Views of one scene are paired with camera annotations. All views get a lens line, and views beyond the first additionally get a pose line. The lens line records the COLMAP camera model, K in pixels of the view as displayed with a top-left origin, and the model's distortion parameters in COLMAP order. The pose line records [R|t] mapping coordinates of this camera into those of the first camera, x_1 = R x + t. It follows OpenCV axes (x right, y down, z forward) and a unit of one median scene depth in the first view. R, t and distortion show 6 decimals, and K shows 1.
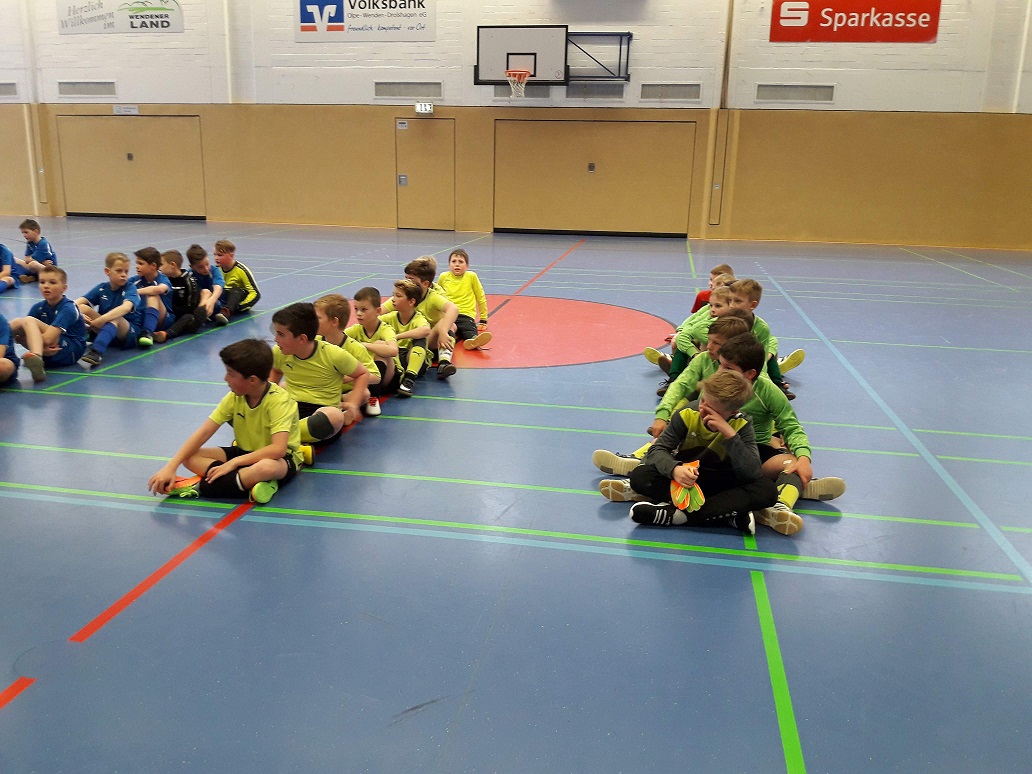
lens RADIAL K [[840.9, 0, 521.6], [0, 840.9, 382.2], [0, 0, 1]] dist [0.023277, -0.084194]
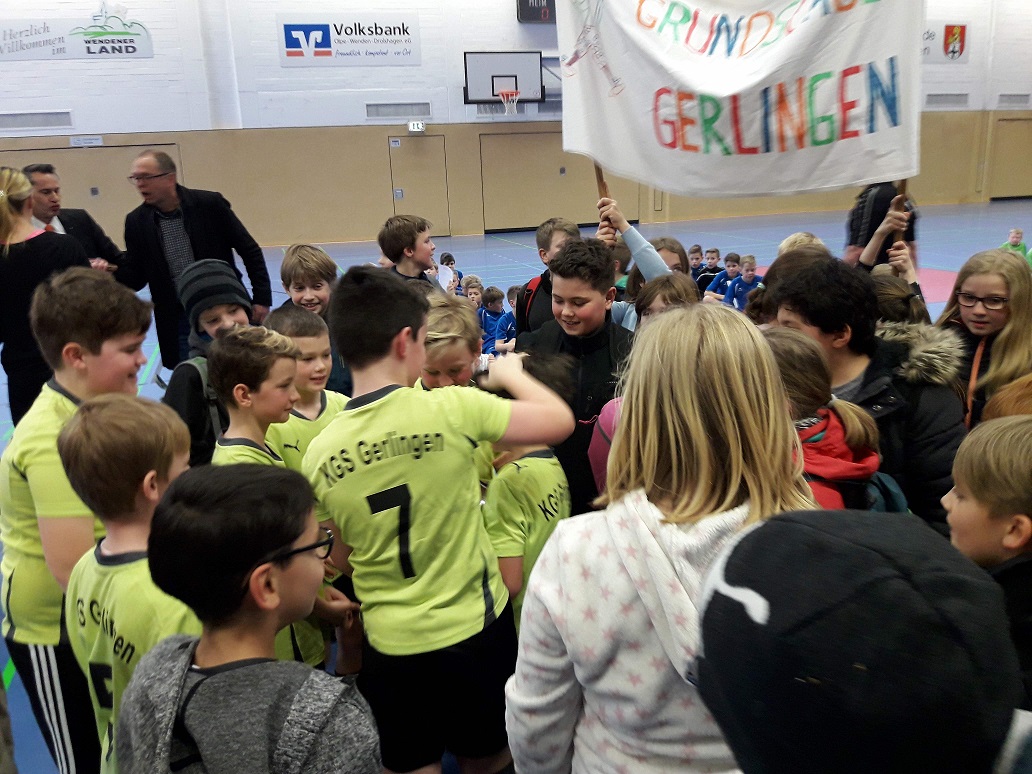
lens RADIAL K [[840.9, 0, 521.6], [0, 840.9, 382.2], [0, 0, 1]] dist [0.023277, -0.084194]
pose [[0.891872, -0.167404, 0.420167, -0.506165], [0.169343, 0.985005, 0.032989, -0.013484], [-0.419389, 0.041731, 0.906847, -0.028673]]
